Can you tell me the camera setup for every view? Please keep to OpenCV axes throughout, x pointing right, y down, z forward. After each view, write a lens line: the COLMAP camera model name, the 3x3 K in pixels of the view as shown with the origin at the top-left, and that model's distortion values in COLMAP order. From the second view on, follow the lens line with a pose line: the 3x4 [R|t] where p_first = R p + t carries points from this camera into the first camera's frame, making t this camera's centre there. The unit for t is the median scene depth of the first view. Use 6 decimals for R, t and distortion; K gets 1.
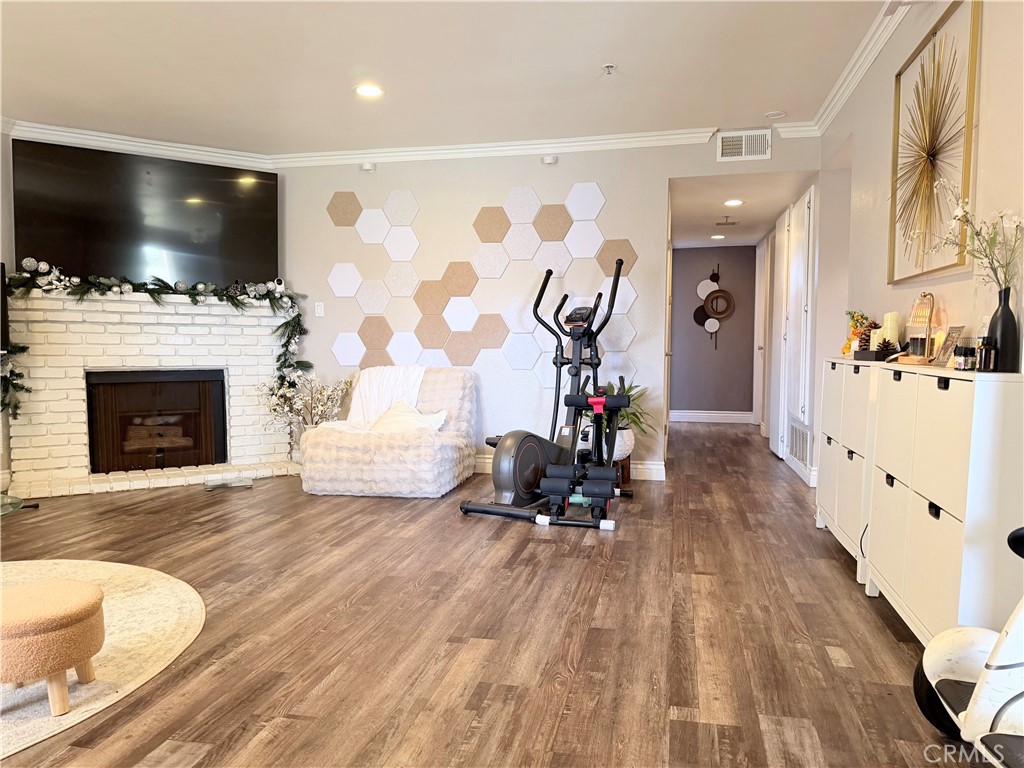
lens RADIAL K [[732.4, 0, 512.0], [0, 732.4, 384.0], [0, 0, 1]] dist [0.039861, -0.007714]
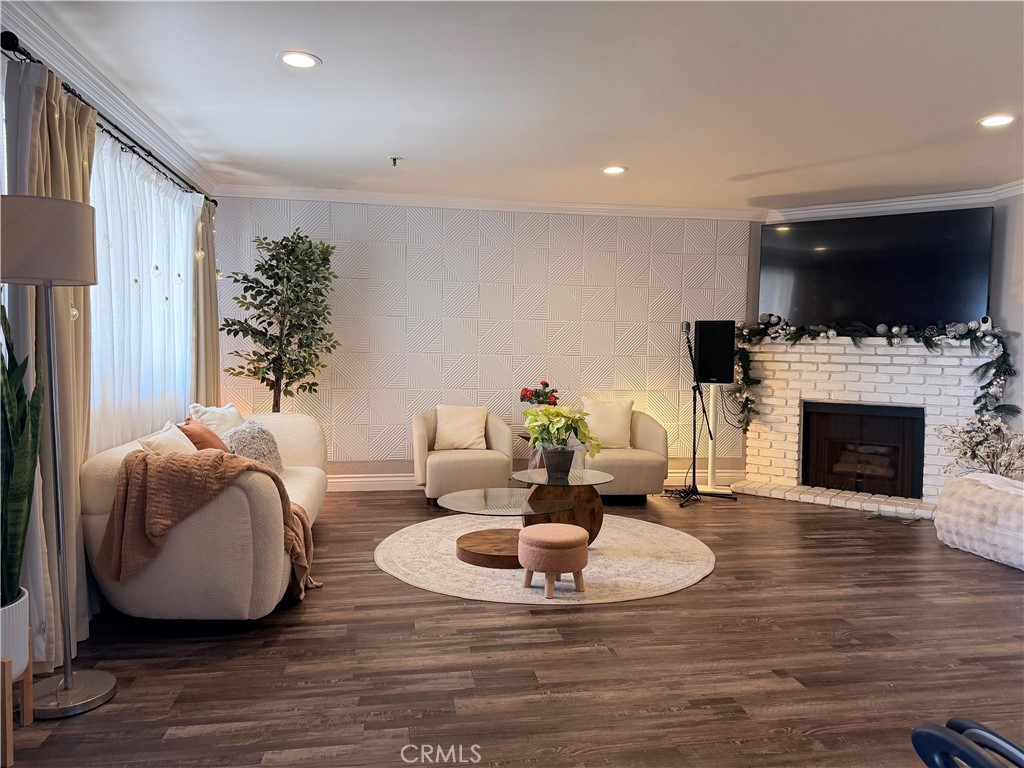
lens RADIAL K [[732.4, 0, 512.0], [0, 732.4, 384.0], [0, 0, 1]] dist [0.039861, -0.007714]
pose [[0.376319, 0.046008, -0.925347, 0.383947], [-0.069459, 0.997357, 0.021340, -0.039304], [0.923883, 0.056242, 0.378519, 0.090694]]
